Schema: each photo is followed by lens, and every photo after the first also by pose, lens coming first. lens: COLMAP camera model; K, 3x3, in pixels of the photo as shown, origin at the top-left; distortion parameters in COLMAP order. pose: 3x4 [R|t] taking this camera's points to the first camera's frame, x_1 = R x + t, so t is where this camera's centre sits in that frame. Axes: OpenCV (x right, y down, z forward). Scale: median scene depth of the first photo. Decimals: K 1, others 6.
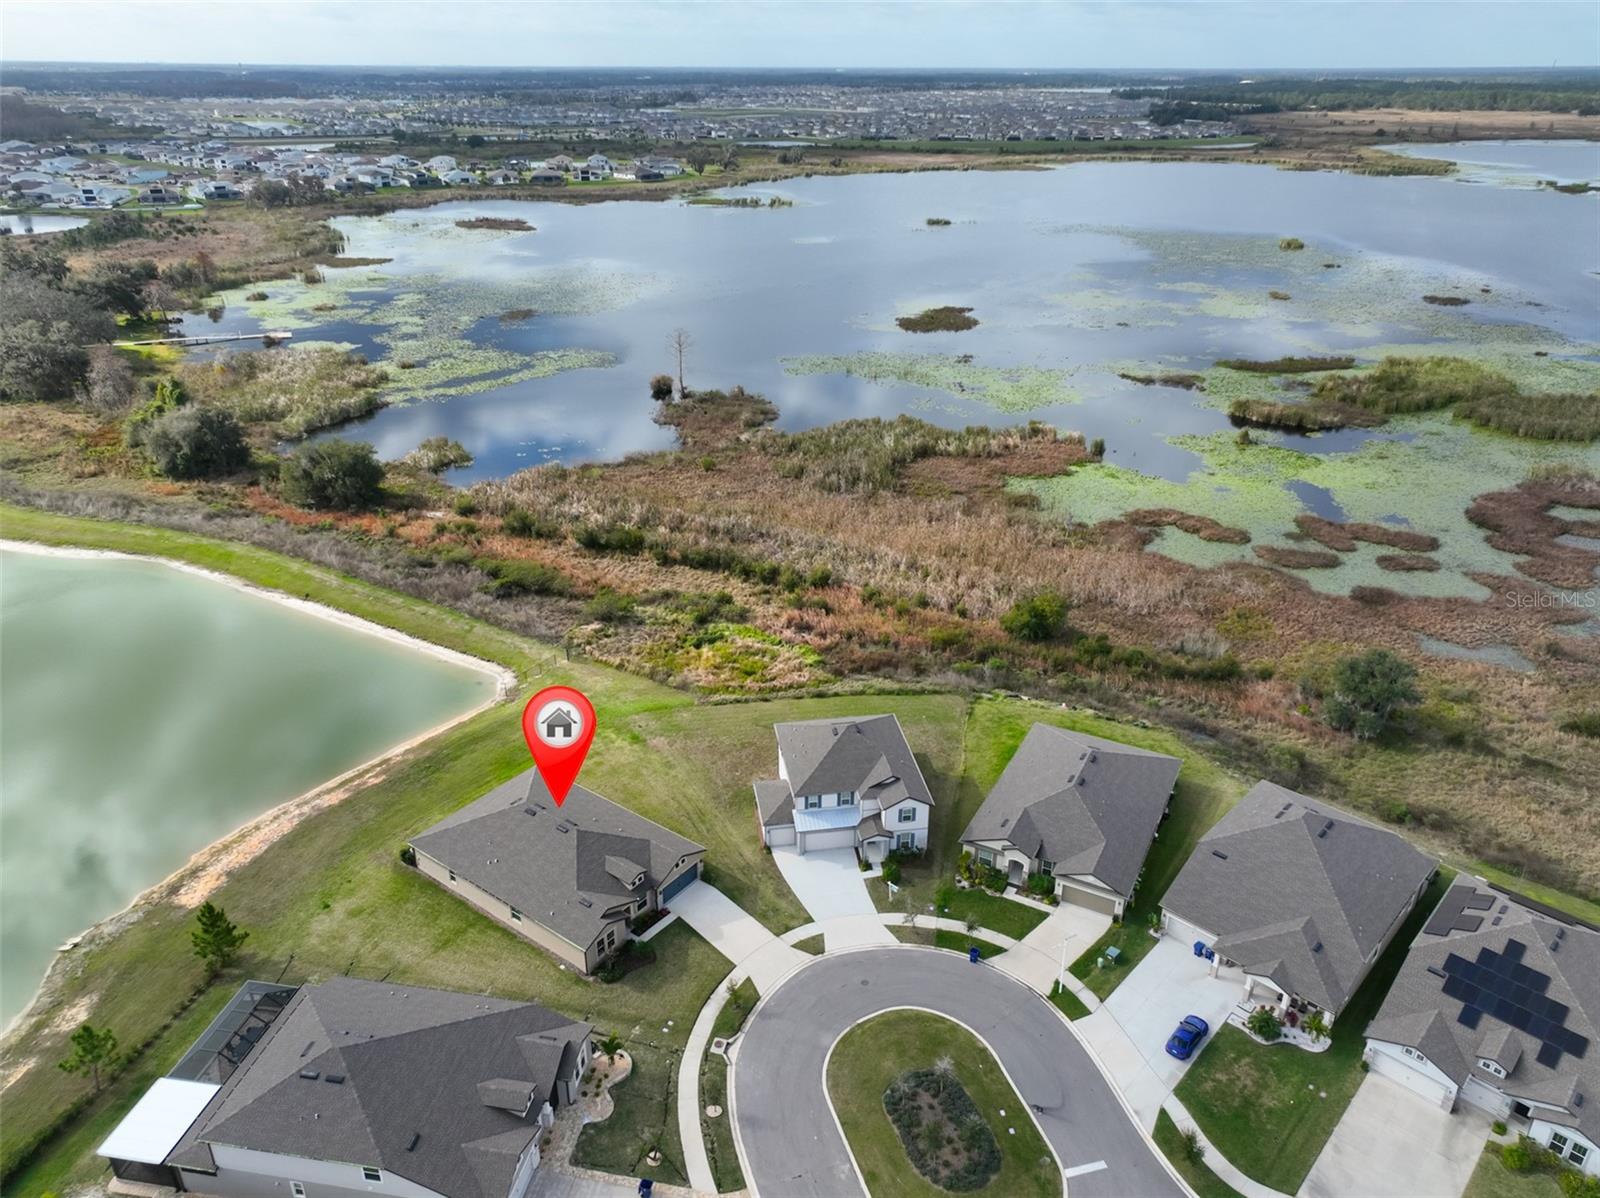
lens RADIAL K [[1116.4, 0, 799.4], [0, 1116.4, 595.4], [0, 0, 1]] dist [0.000931, 0.016803]
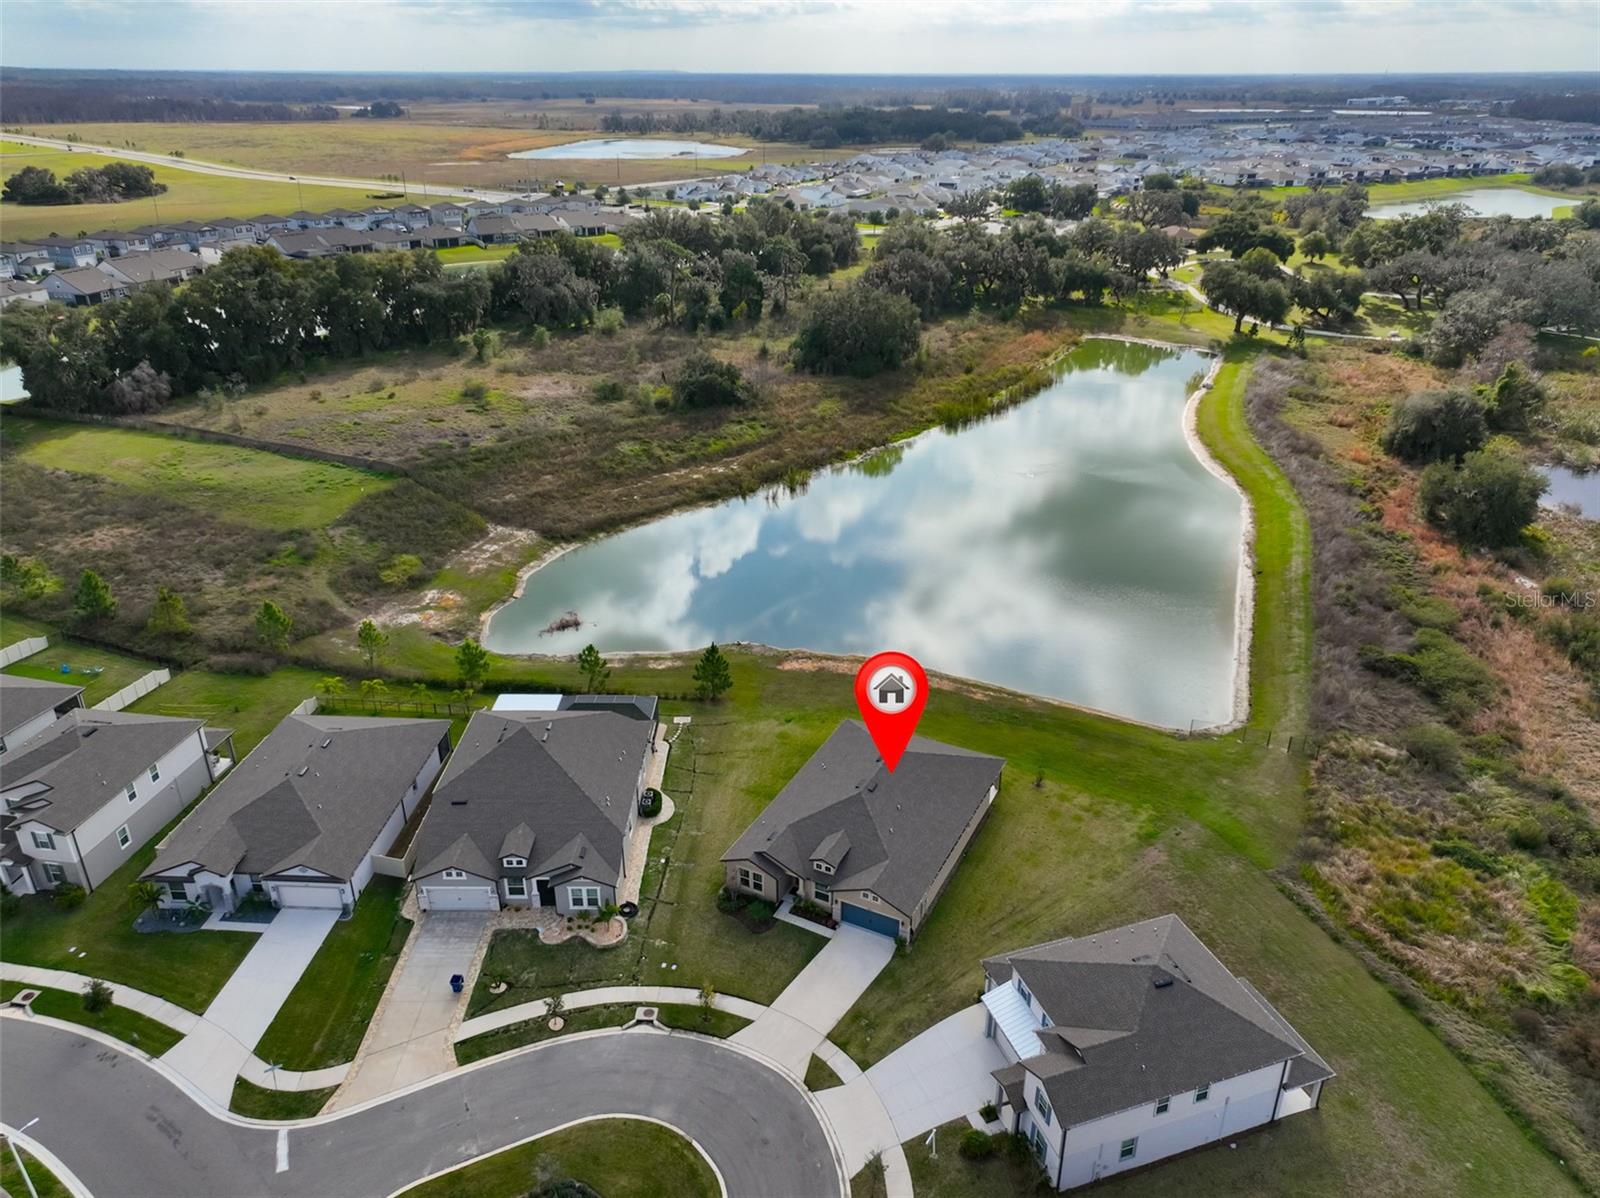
lens RADIAL K [[1116.4, 0, 807.7], [0, 1116.4, 597.7], [0, 0, 1]] dist [0.000931, 0.016803]
pose [[0.173222, 0.418604, -0.891496, 0.455075], [-0.423656, 0.848824, 0.316249, -0.162488], [0.889106, 0.322906, 0.324379, 0.535883]]
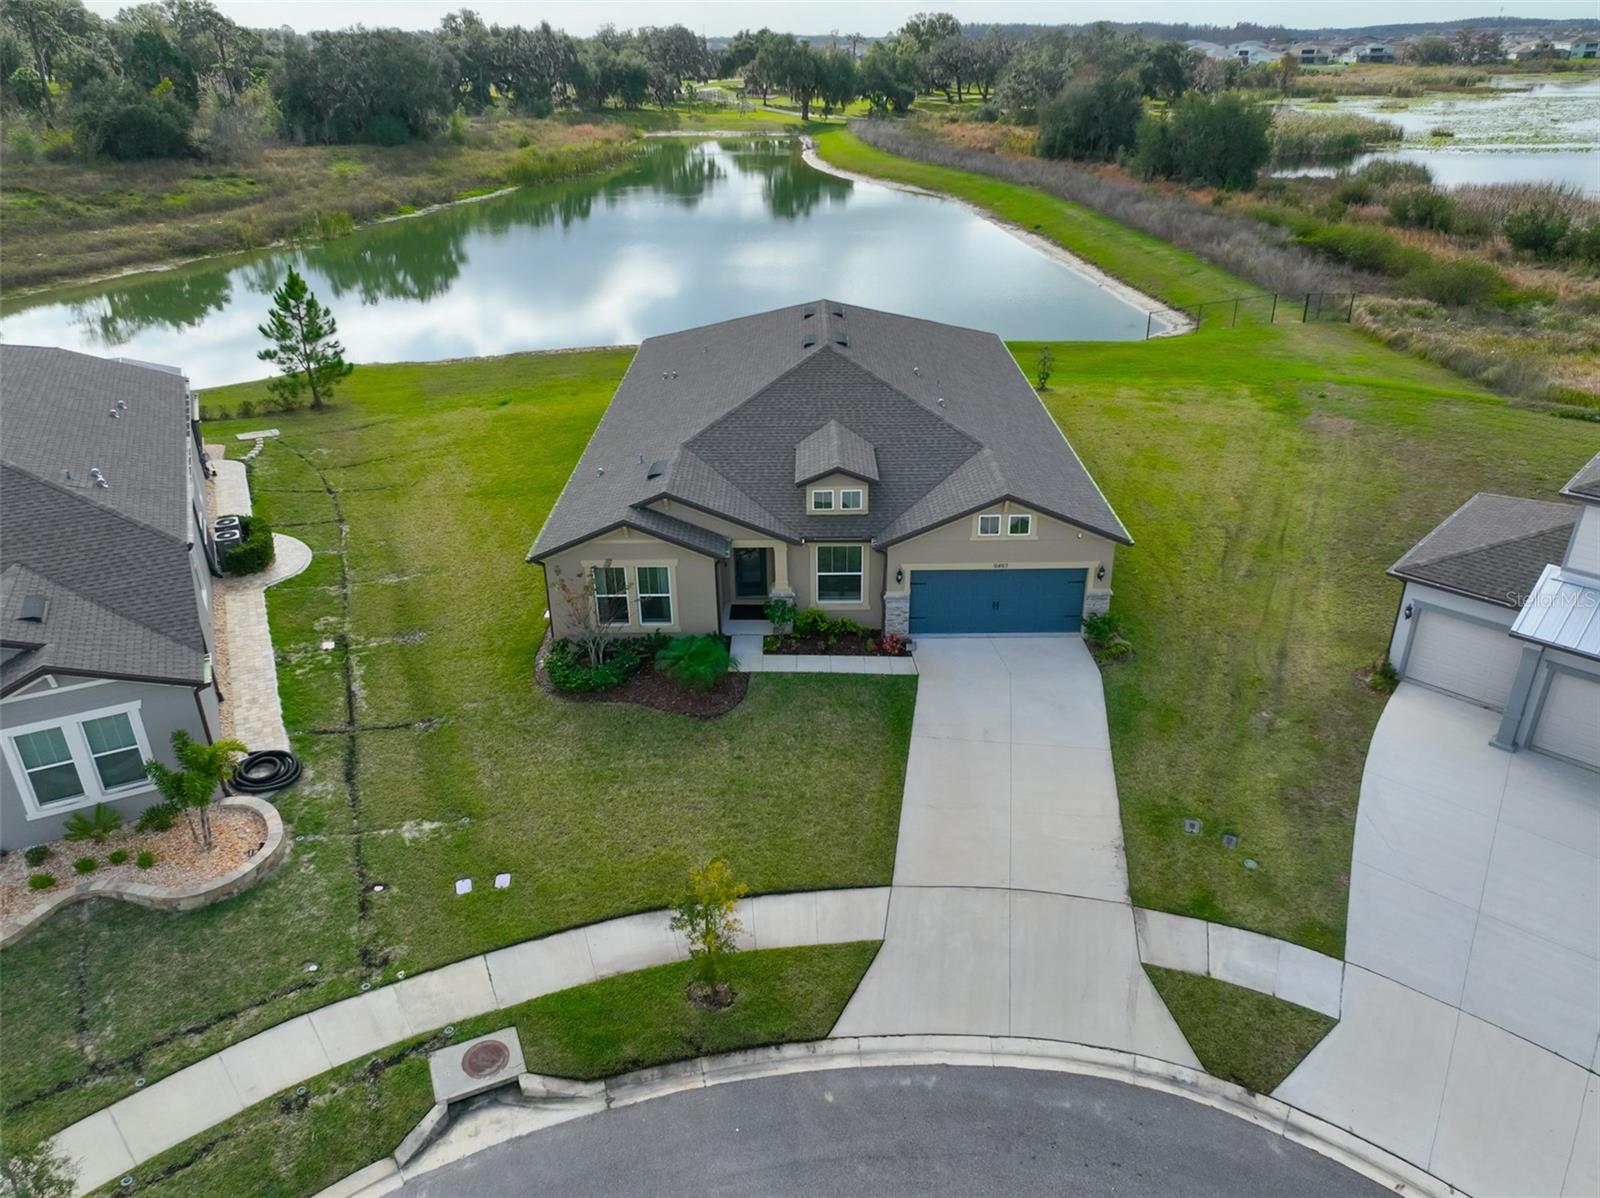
lens RADIAL K [[1116.4, 0, 807.7], [0, 1116.4, 596.5], [0, 0, 1]] dist [0.000931, 0.016803]
pose [[0.596913, 0.351634, -0.721144, 0.069433], [-0.333050, 0.926336, 0.176011, 0.192665], [0.729913, 0.135114, 0.670053, 0.663609]]
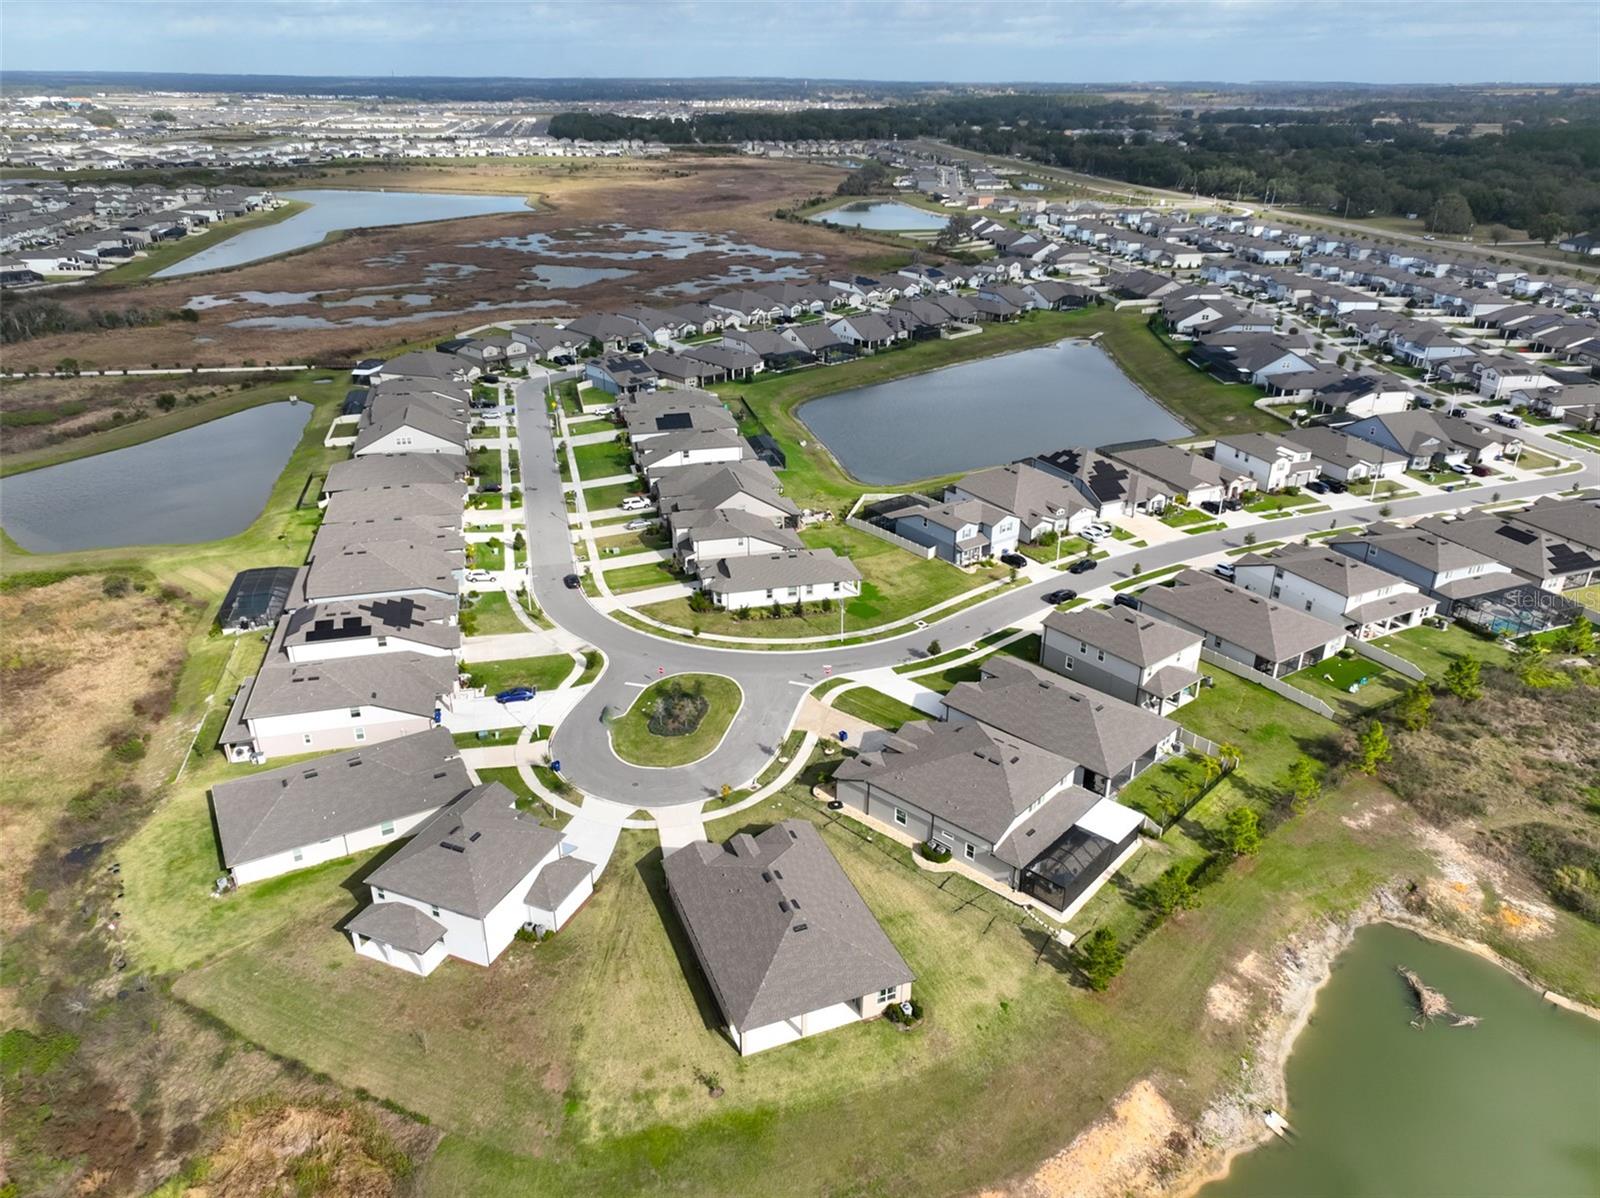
lens RADIAL K [[1116.4, 0, 804.1], [0, 1116.4, 595.6], [0, 0, 1]] dist [0.000931, 0.016803]
pose [[-0.851537, -0.228041, 0.472103, -0.562880], [0.216591, 0.667022, 0.712861, -0.582561], [-0.477465, 0.709281, -0.518602, 1.152661]]
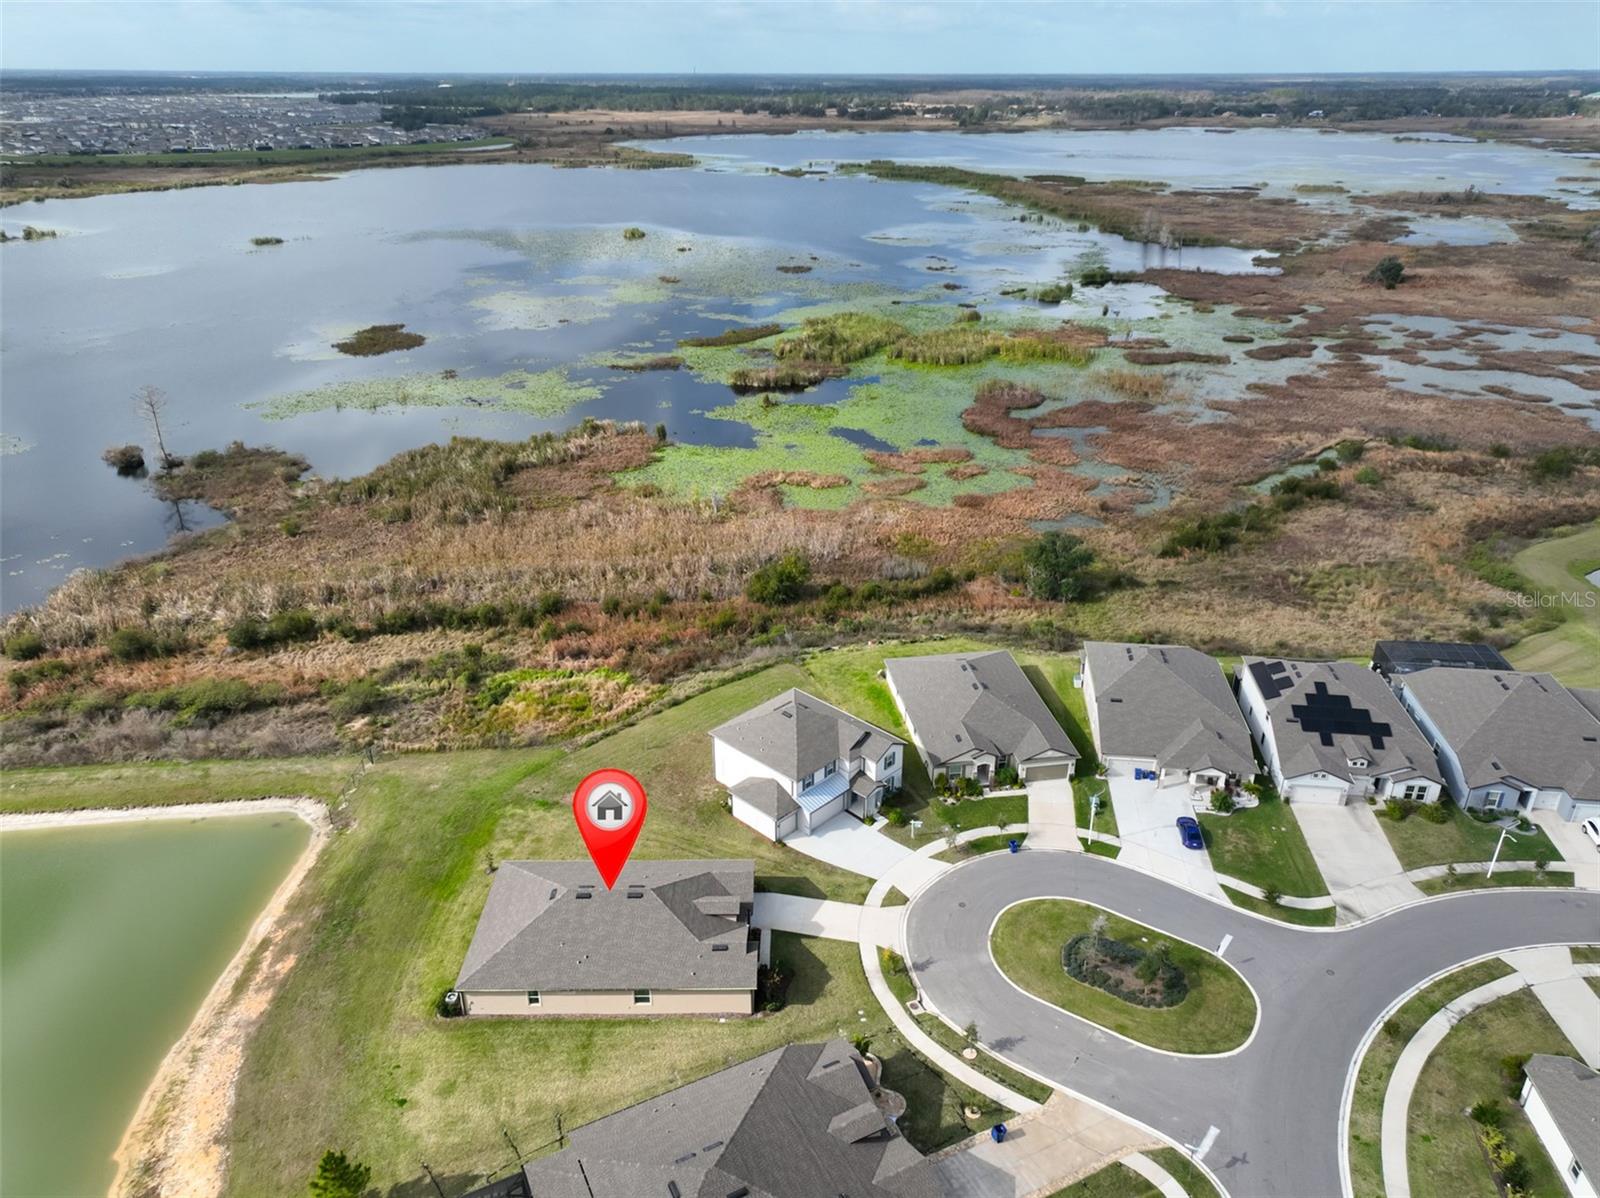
lens RADIAL K [[1116.4, 0, 802.3], [0, 1116.4, 611.1], [0, 0, 1]] dist [0.000931, 0.016803]
pose [[0.799890, -0.263680, 0.539118, -0.464196], [0.259177, 0.961996, 0.085967, -0.051824], [-0.541298, 0.070963, 0.837831, 0.118225]]
